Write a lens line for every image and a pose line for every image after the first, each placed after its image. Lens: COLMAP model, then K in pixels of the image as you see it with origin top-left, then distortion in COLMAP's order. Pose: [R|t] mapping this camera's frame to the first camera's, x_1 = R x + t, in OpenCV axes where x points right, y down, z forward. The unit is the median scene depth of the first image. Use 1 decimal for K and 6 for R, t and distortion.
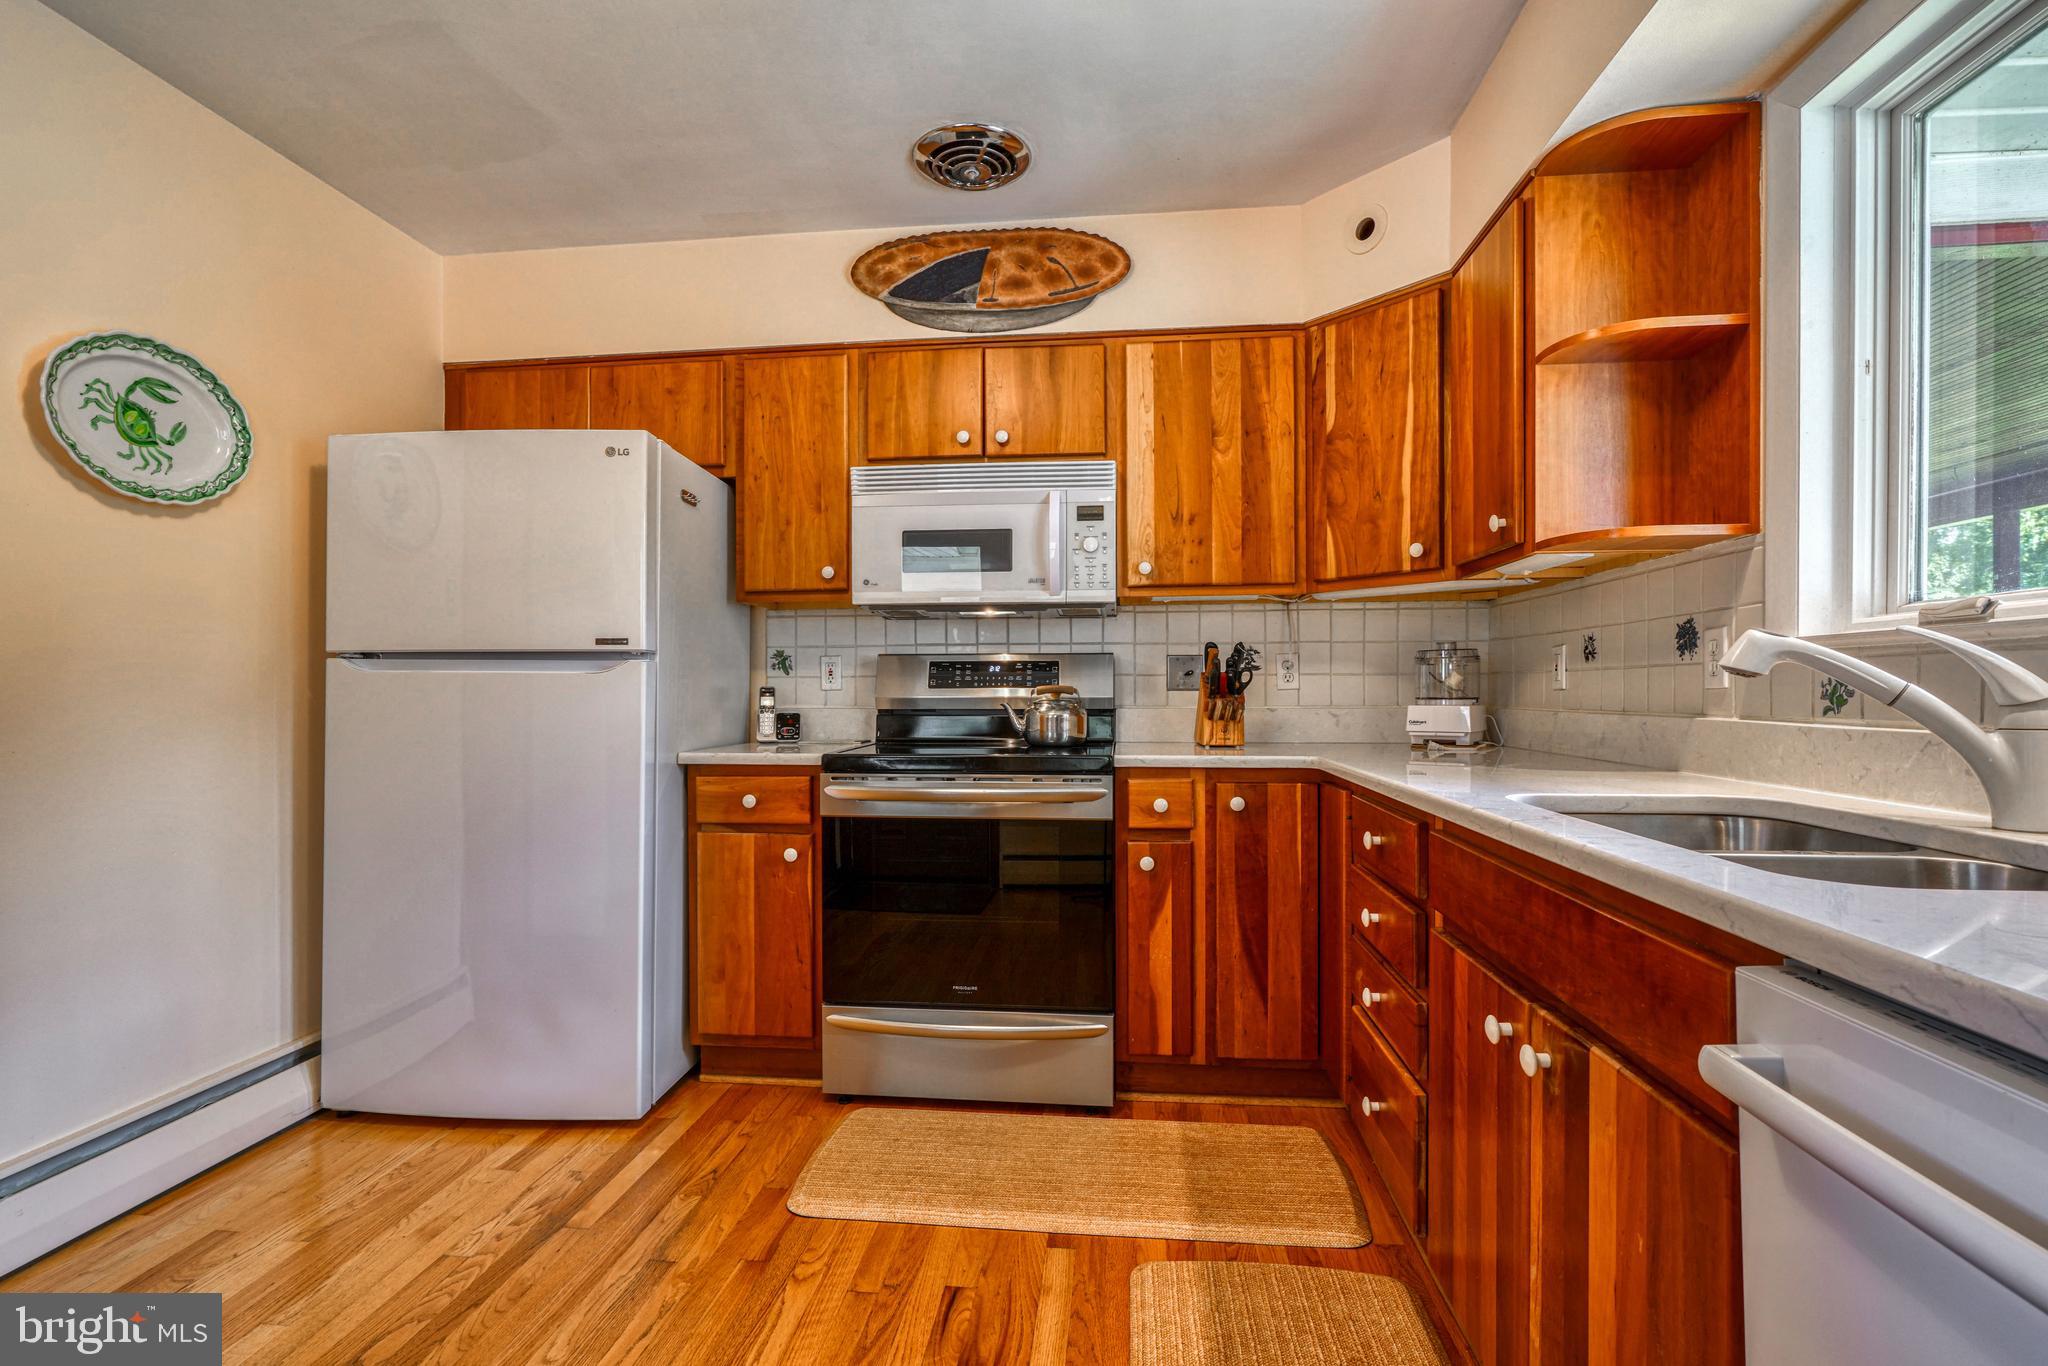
lens RADIAL K [[946.9, 0, 1025.5], [0, 946.9, 712.4], [0, 0, 1]] dist [-0.004440, 0.000447]
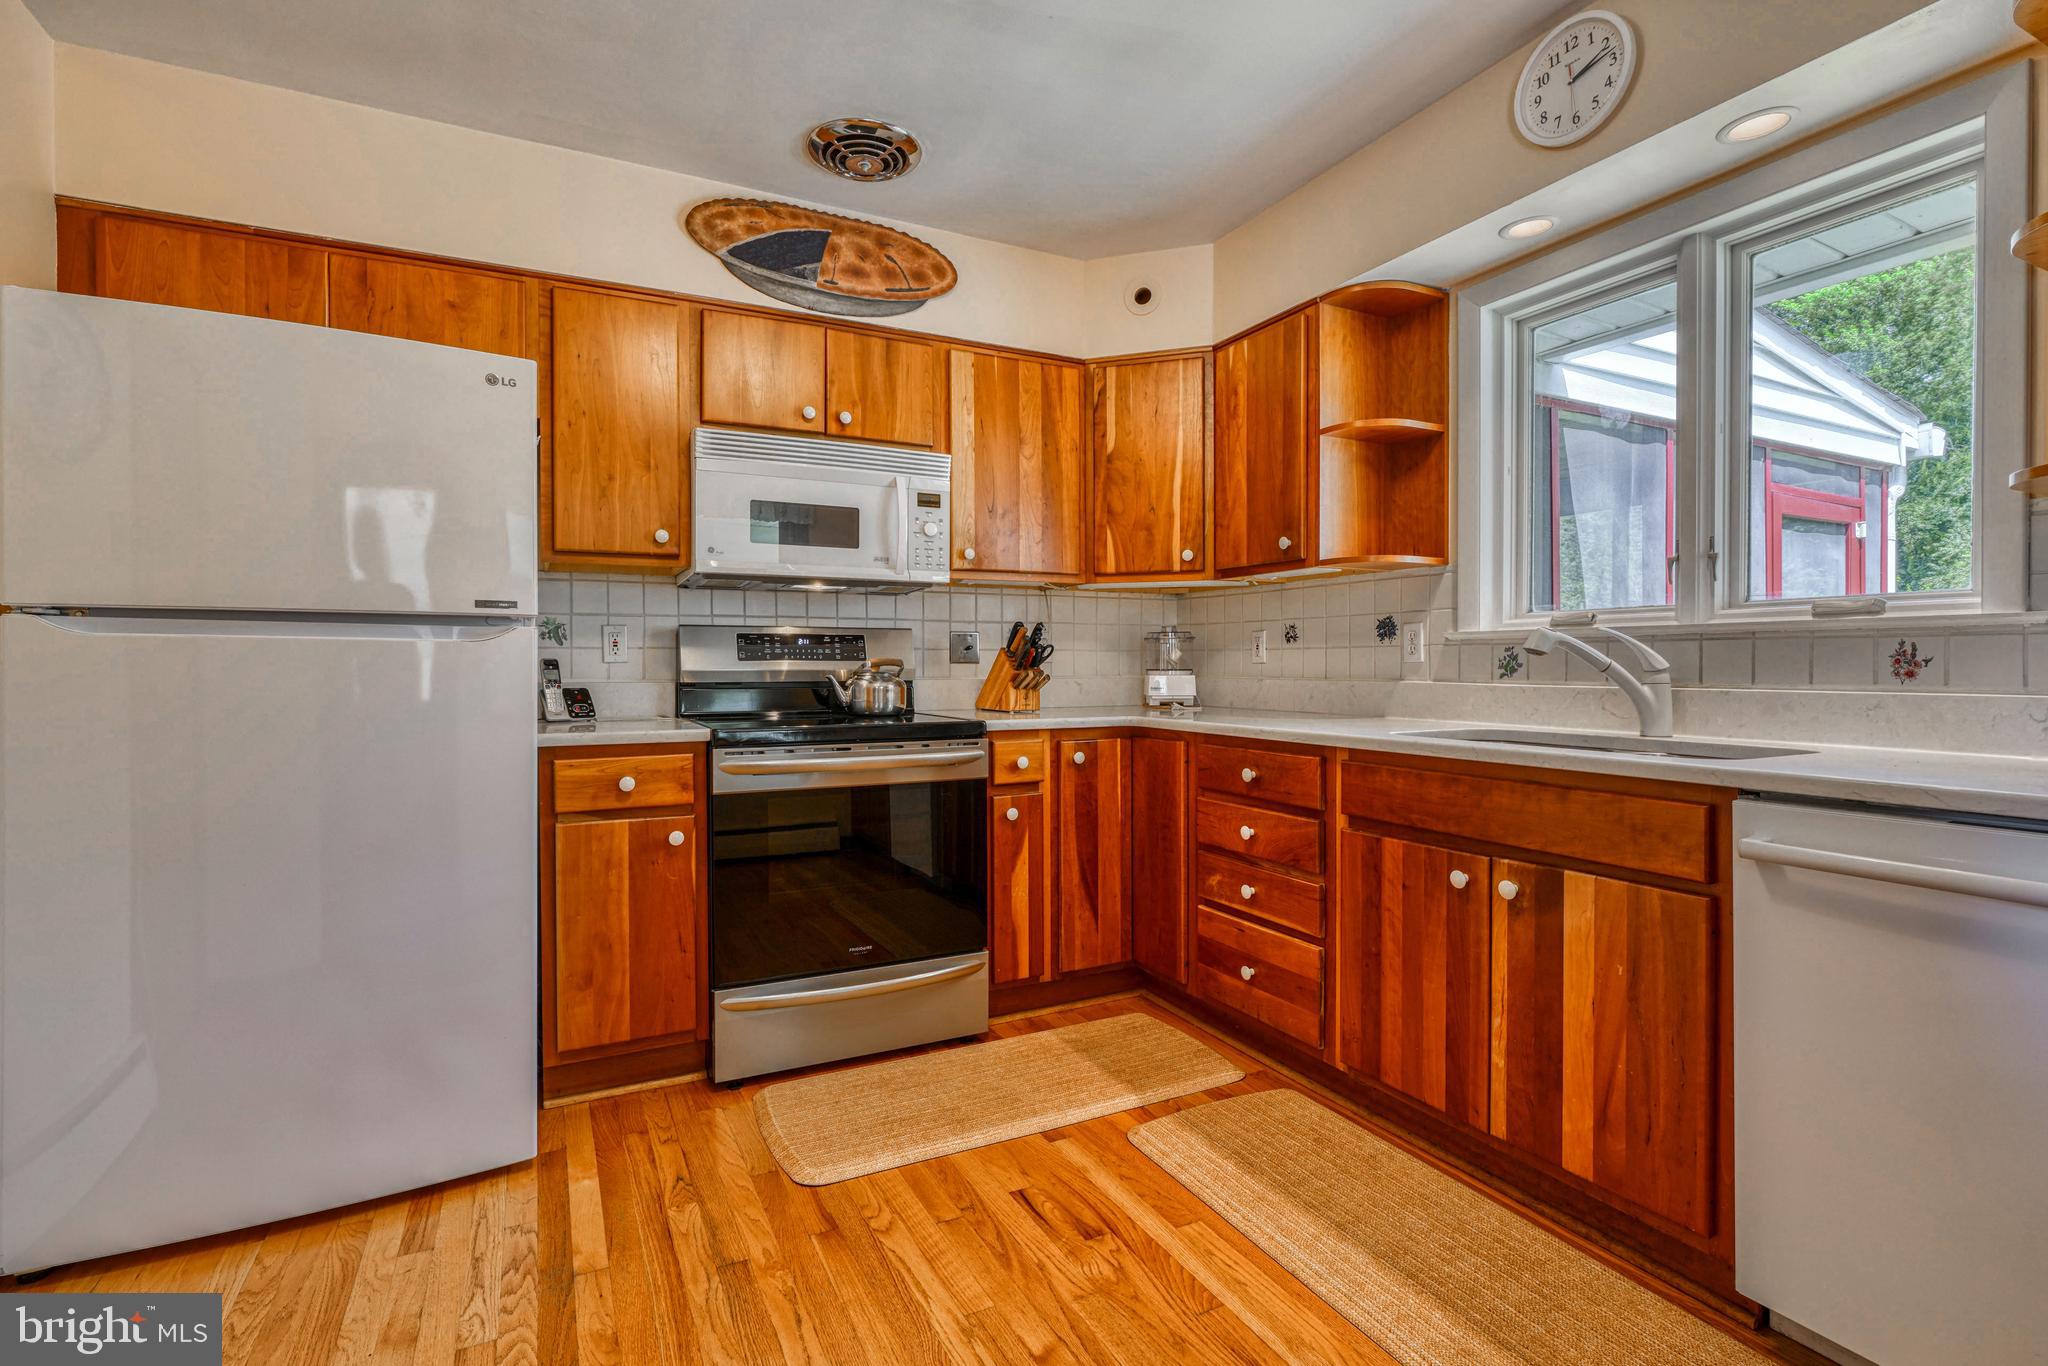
lens RADIAL K [[928.6, 0, 1020.6], [0, 928.6, 691.7], [0, 0, 1]] dist [-0.003986, 0.000582]
pose [[0.845208, -0.015039, 0.534226, -0.446344], [0.011348, 0.999884, 0.010194, 0.000180], [-0.534317, -0.002554, 0.845280, 0.042443]]
